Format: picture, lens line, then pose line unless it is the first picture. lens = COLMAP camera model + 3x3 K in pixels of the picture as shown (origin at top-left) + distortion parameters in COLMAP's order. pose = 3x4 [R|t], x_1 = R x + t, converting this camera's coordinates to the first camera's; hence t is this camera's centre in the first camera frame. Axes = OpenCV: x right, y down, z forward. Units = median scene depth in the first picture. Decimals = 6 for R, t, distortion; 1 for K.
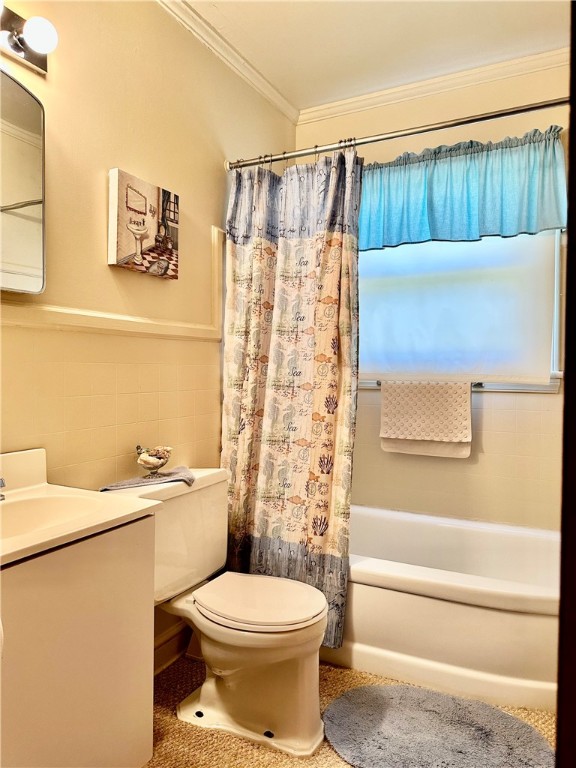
lens RADIAL K [[541.7, 0, 289.7], [0, 541.7, 382.0], [0, 0, 1]] dist [0.062937, -0.075182]
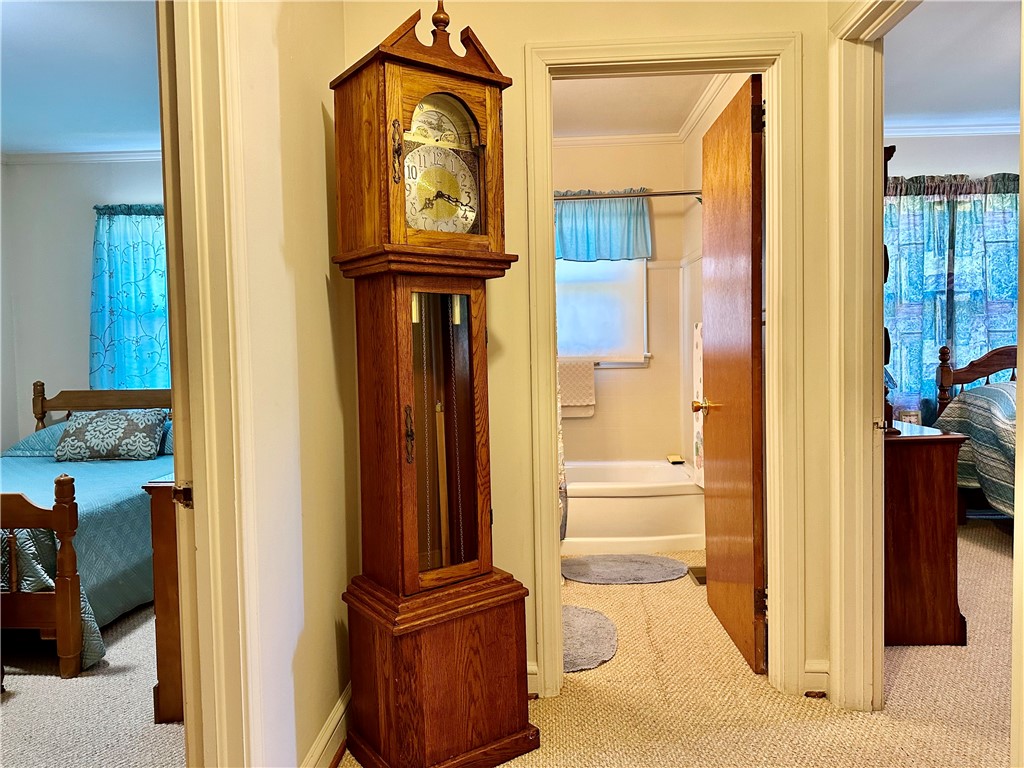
lens RADIAL K [[722.2, 0, 518.4], [0, 722.2, 386.1], [0, 0, 1]] dist [0.062937, -0.075182]
pose [[0.895602, -0.044593, 0.442615, -0.679835], [0.036444, 0.998974, 0.026903, 0.004682], [-0.443360, -0.007964, 0.896308, -0.595771]]
